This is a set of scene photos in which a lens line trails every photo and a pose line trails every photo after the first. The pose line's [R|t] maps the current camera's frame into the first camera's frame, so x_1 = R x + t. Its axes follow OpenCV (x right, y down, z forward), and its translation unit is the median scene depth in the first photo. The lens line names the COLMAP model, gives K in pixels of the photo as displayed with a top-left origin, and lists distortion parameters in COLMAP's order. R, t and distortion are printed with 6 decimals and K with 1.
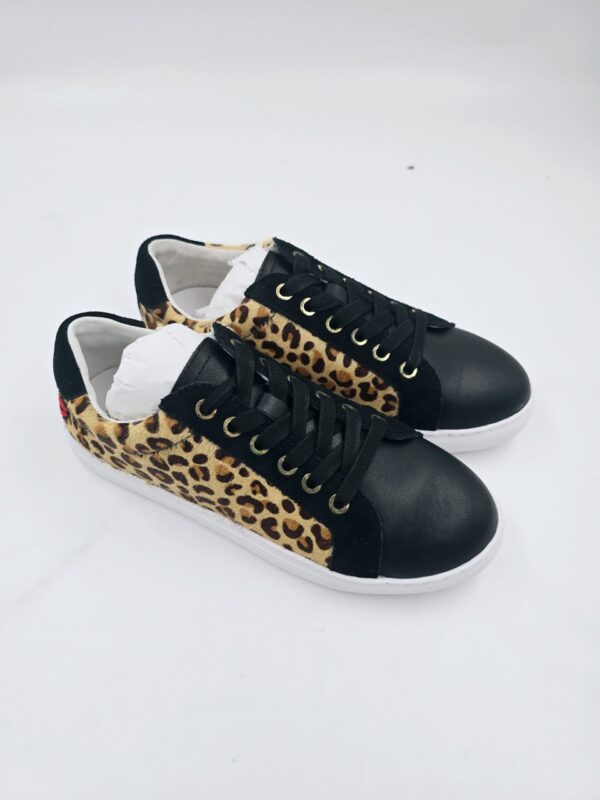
lens RADIAL K [[573.3, 0, 300.0], [0, 573.3, 400.0], [0, 0, 1]] dist [0.031336, -0.137058]
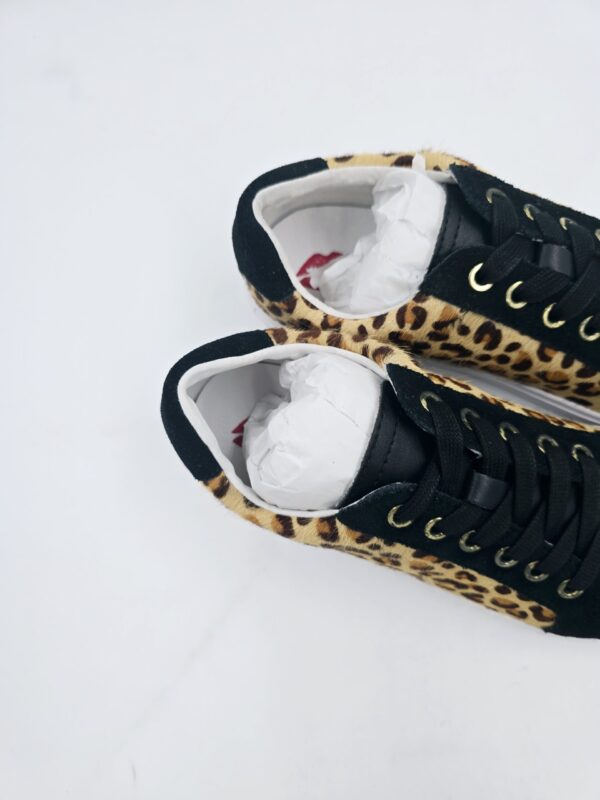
lens RADIAL K [[573.3, 0, 300.0], [0, 573.3, 400.0], [0, 0, 1]] dist [0.031336, -0.137058]
pose [[0.992885, -0.077055, -0.090787, -0.180158], [0.111019, 0.874726, 0.471730, -0.392501], [0.043065, -0.478453, 0.877057, 0.363287]]
